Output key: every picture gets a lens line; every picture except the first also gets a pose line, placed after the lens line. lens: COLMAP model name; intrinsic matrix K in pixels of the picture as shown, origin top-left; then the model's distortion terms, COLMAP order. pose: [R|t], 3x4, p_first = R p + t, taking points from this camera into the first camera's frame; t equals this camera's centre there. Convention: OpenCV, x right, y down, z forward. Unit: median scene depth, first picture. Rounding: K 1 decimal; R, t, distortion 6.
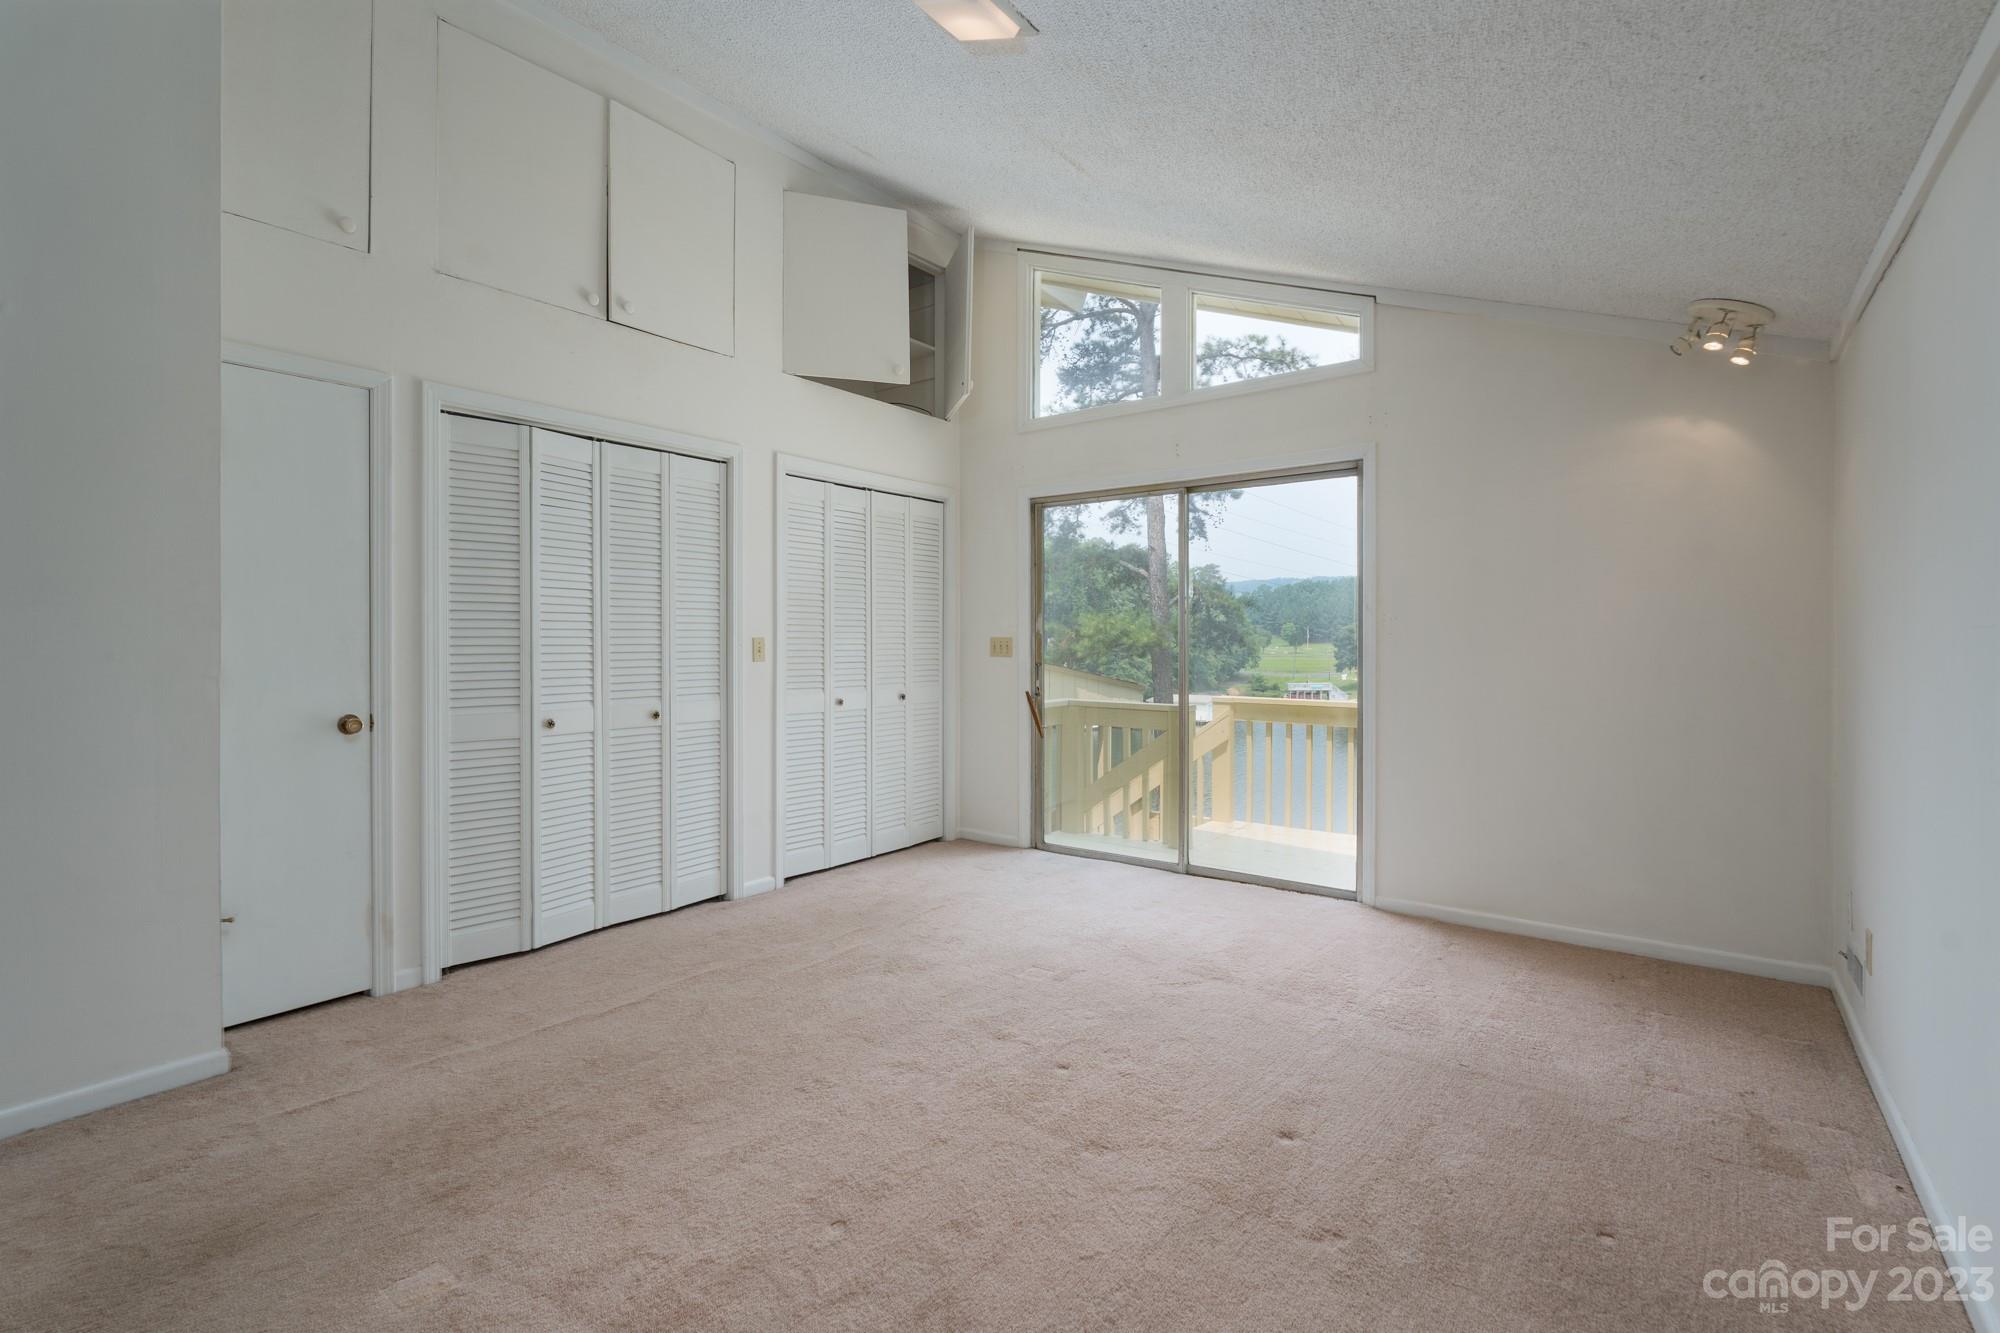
lens RADIAL K [[906.9, 0, 989.1], [0, 906.9, 645.2], [0, 0, 1]] dist [-0.011322, 0.001440]
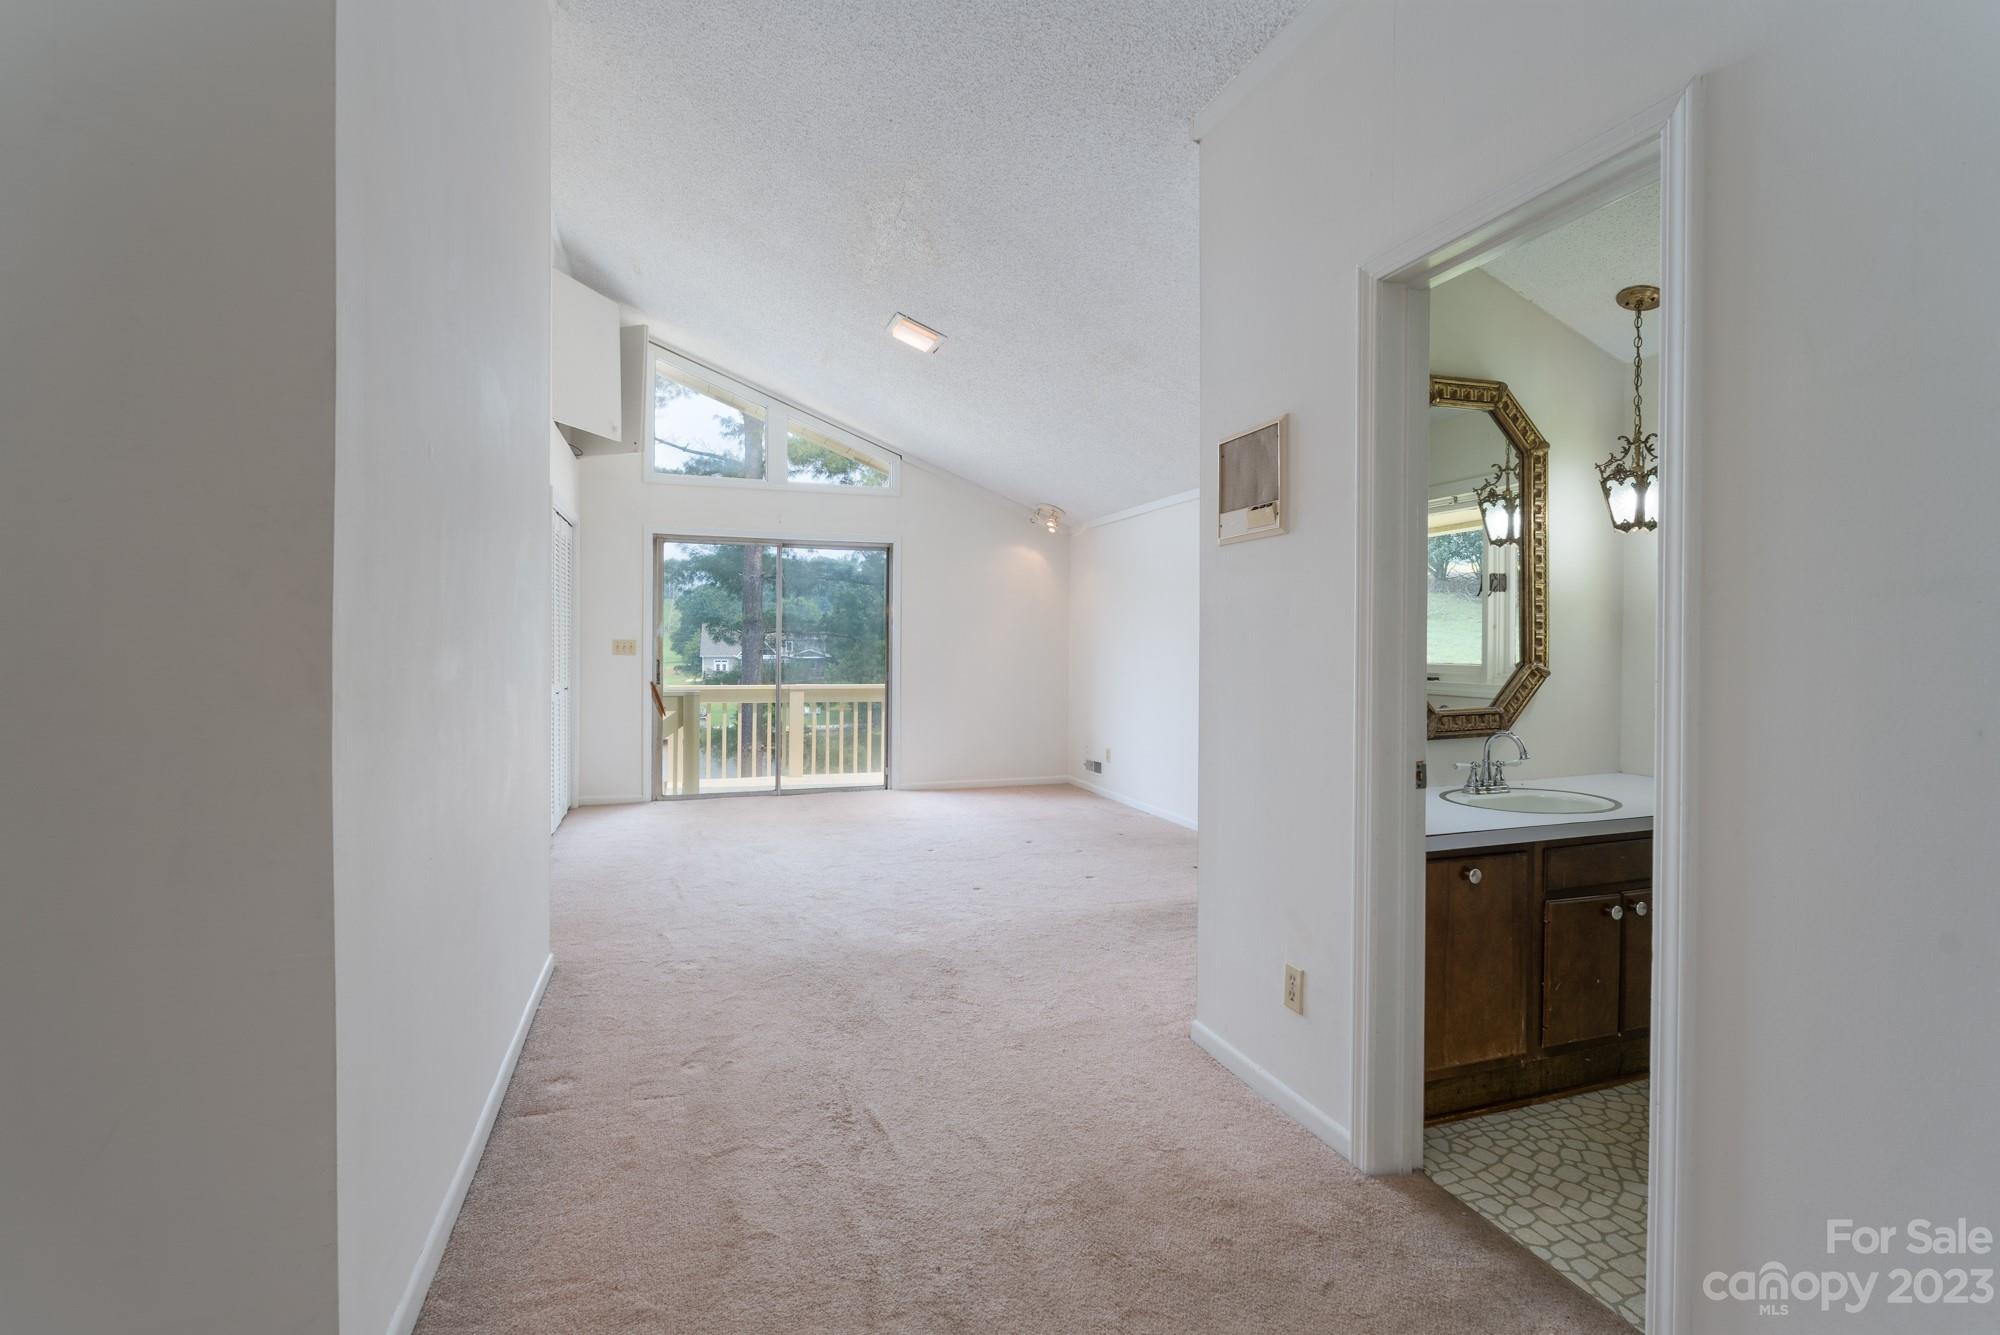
lens RADIAL K [[906.9, 0, 989.1], [0, 906.9, 646.2], [0, 0, 1]] dist [-0.011322, 0.001440]
pose [[0.556987, -0.000784, 0.830521, -0.773962], [-0.003724, 0.999987, 0.003442, -0.005652], [-0.830513, -0.005010, 0.556977, -0.130924]]
